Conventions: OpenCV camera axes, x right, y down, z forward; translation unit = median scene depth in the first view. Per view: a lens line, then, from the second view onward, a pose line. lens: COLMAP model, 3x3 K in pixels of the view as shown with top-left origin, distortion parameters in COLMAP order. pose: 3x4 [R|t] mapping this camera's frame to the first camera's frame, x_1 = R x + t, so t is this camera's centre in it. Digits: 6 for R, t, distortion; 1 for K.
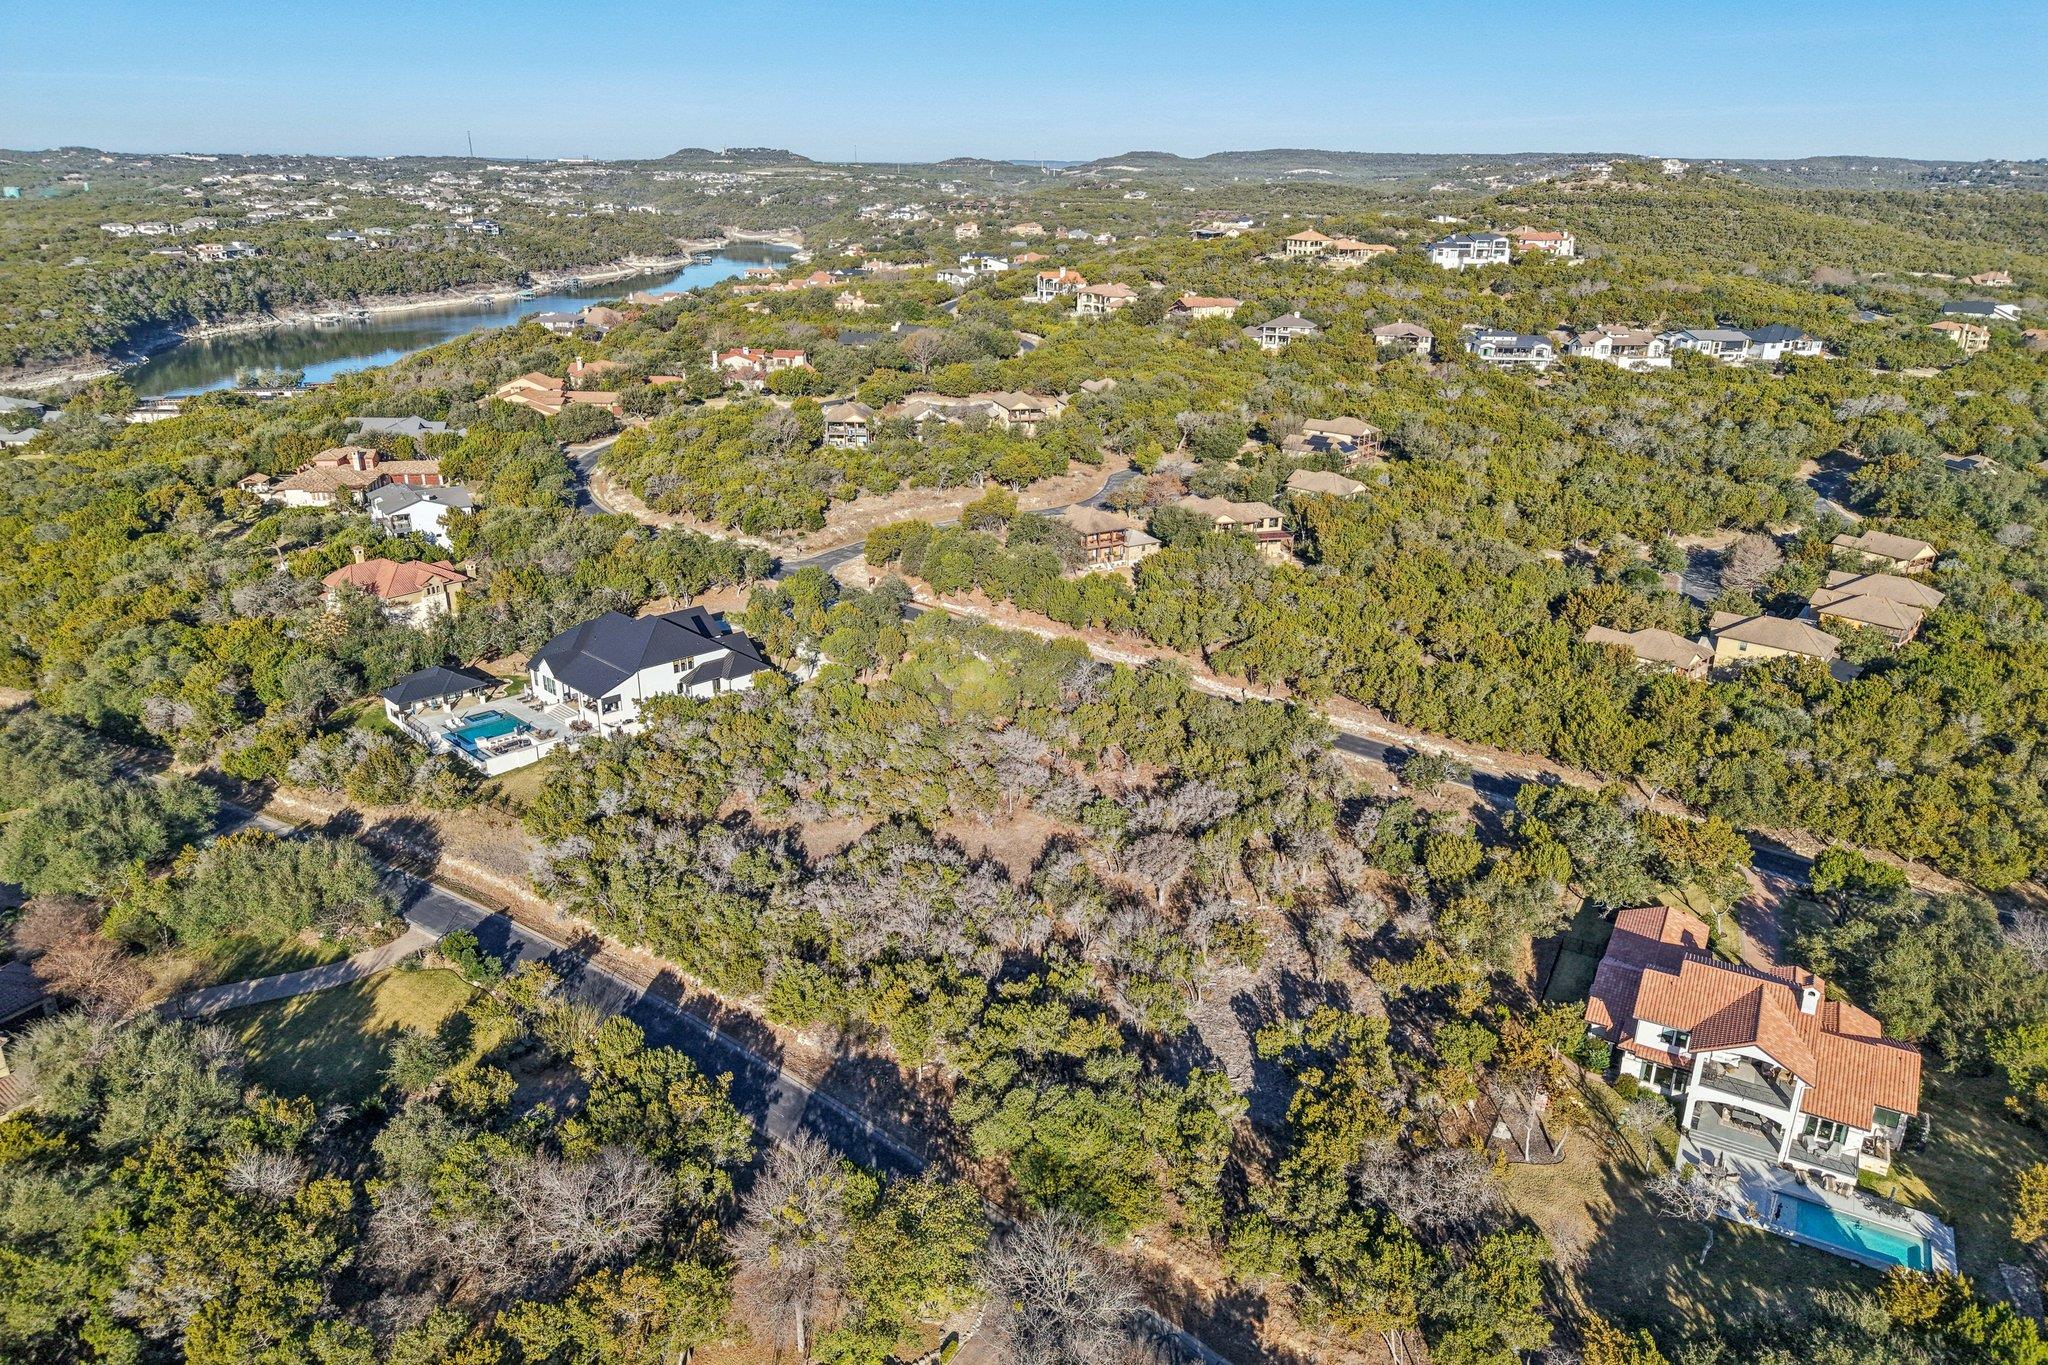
lens RADIAL K [[1400.0, 0, 1041.6], [0, 1400.0, 688.7], [0, 0, 1]] dist [0.014718, -0.004586]
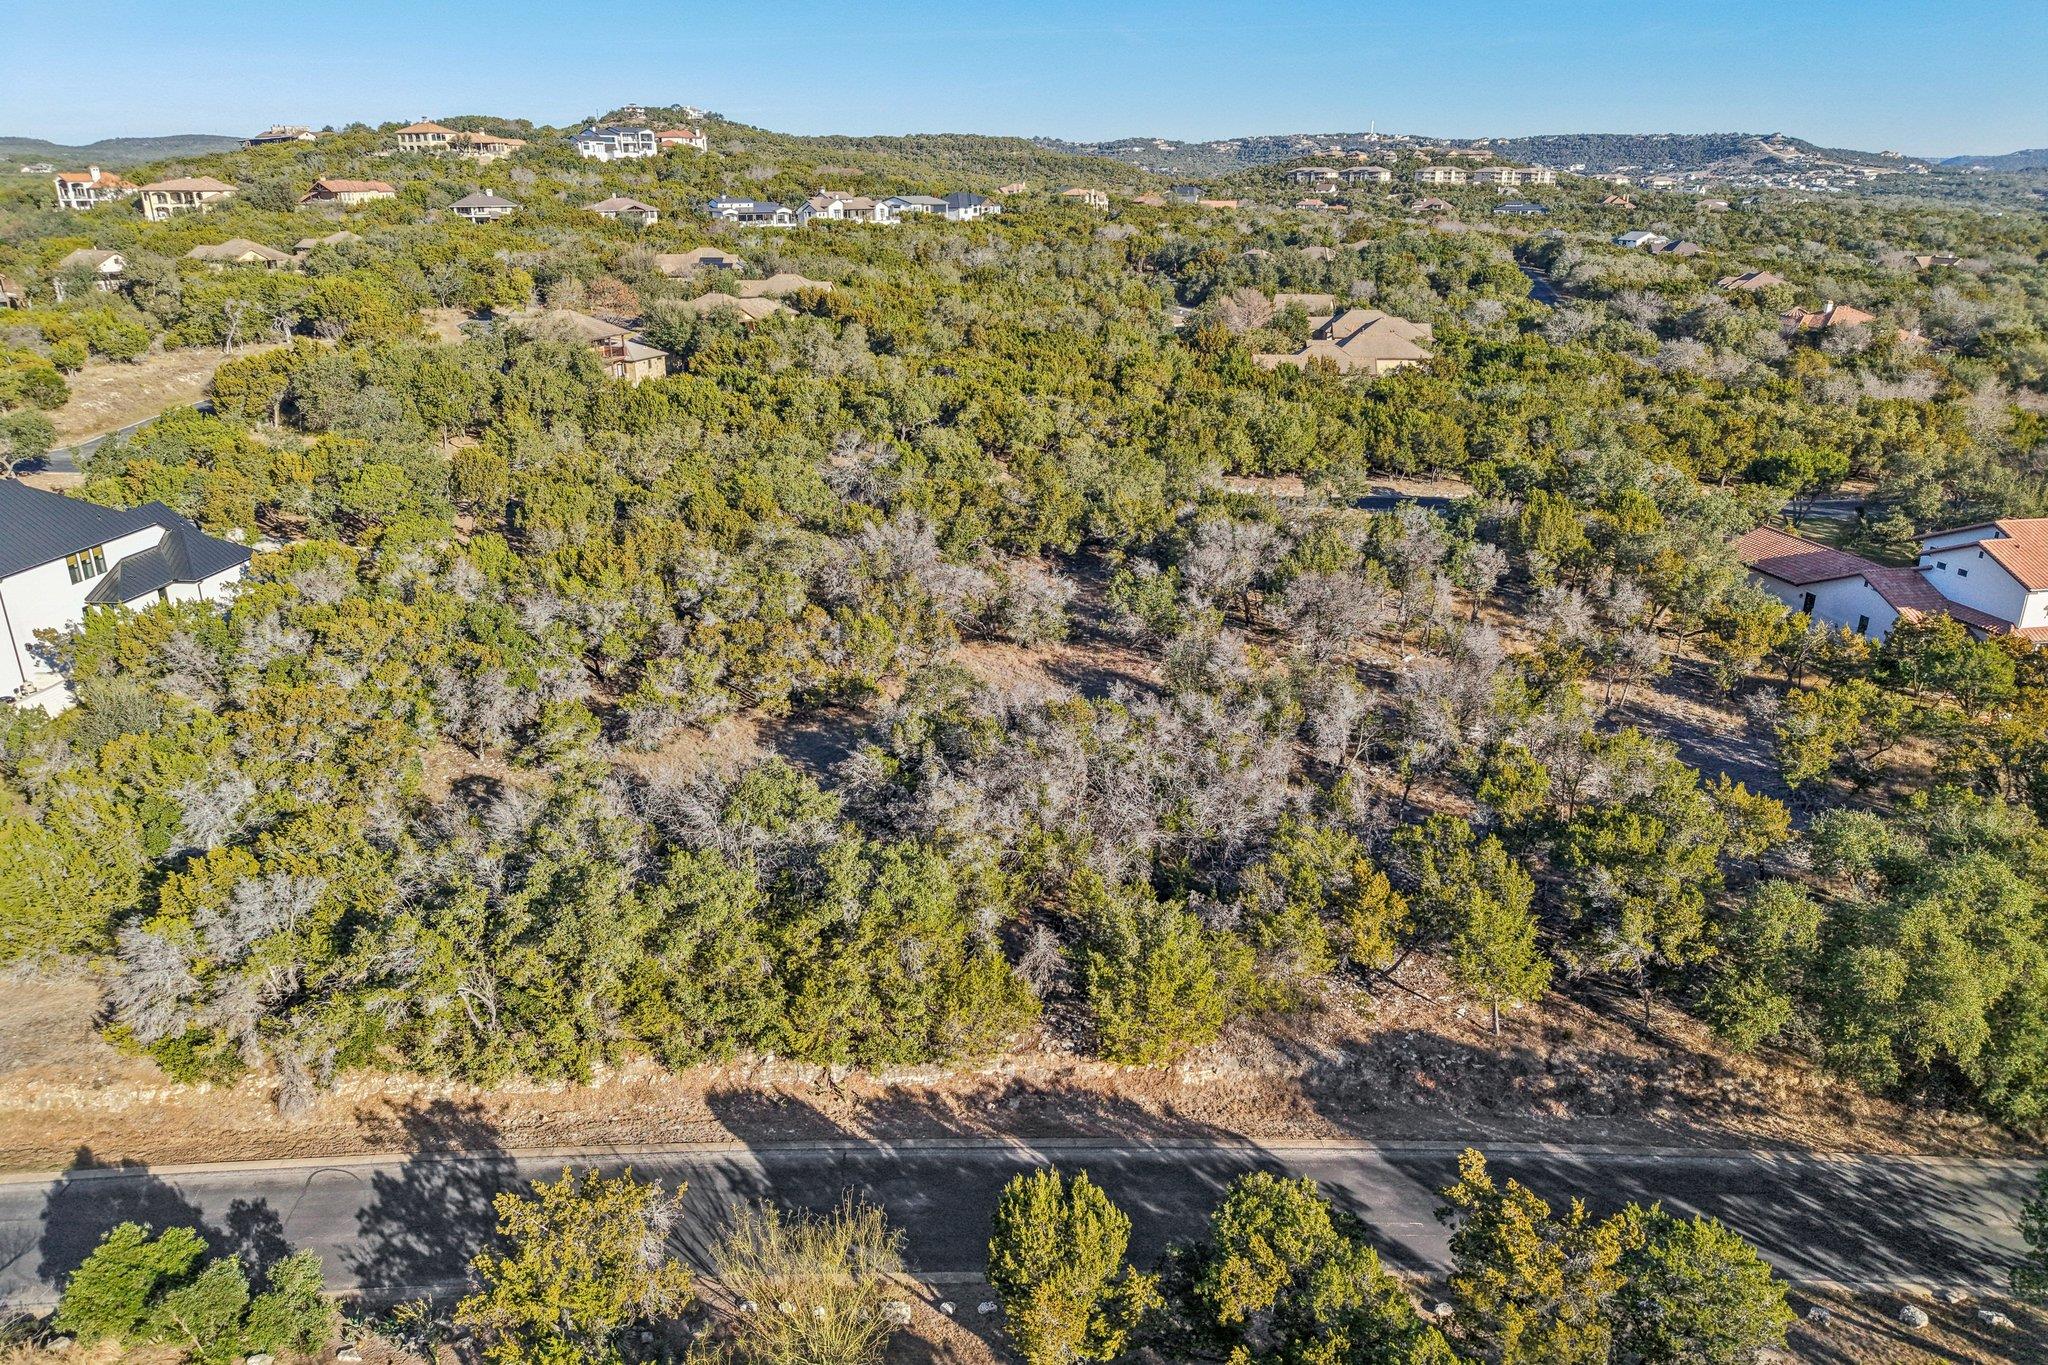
lens RADIAL K [[1392.6, 0, 1041.9], [0, 1392.6, 661.3], [0, 0, 1]] dist [0.020334, -0.020844]
pose [[0.769285, -0.229569, 0.596238, -0.342376], [0.240061, 0.968696, 0.063242, 0.068439], [-0.592091, 0.094482, 0.800313, 0.526240]]
